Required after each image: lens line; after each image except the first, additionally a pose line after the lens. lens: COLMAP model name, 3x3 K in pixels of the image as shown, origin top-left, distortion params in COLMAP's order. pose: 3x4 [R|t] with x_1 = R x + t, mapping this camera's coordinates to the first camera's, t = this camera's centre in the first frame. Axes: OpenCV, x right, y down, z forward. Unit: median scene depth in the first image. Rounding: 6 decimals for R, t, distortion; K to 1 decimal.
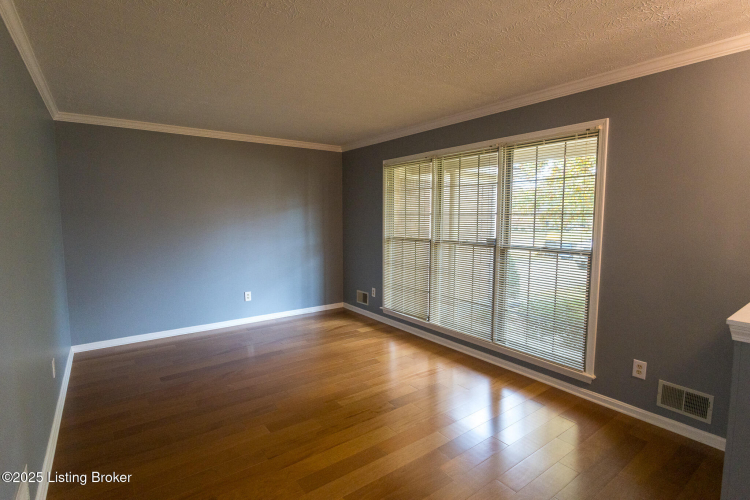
lens RADIAL K [[370.6, 0, 375.2], [0, 370.6, 250.5], [0, 0, 1]] dist [-0.019185, 0.002626]
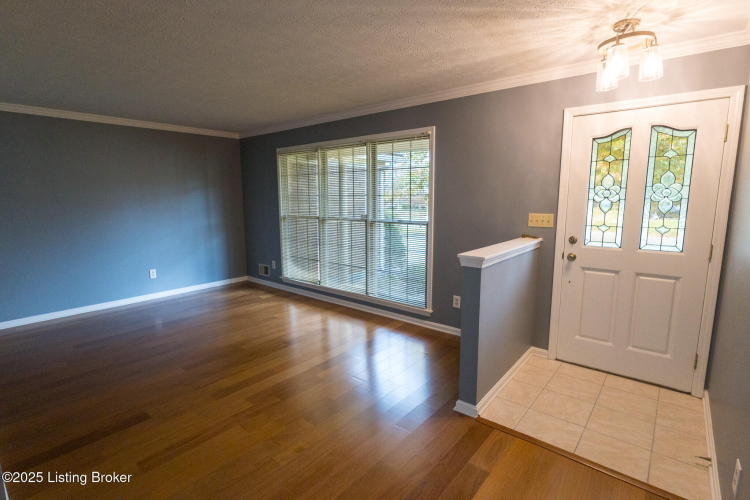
lens RADIAL K [[370.6, 0, 372.9], [0, 370.6, 250.6], [0, 0, 1]] dist [-0.019185, 0.002626]
pose [[0.972805, -0.039636, 0.228208, 0.044117], [0.027320, 0.998007, 0.056878, 0.017620], [-0.230007, -0.049096, 0.971950, -0.225403]]
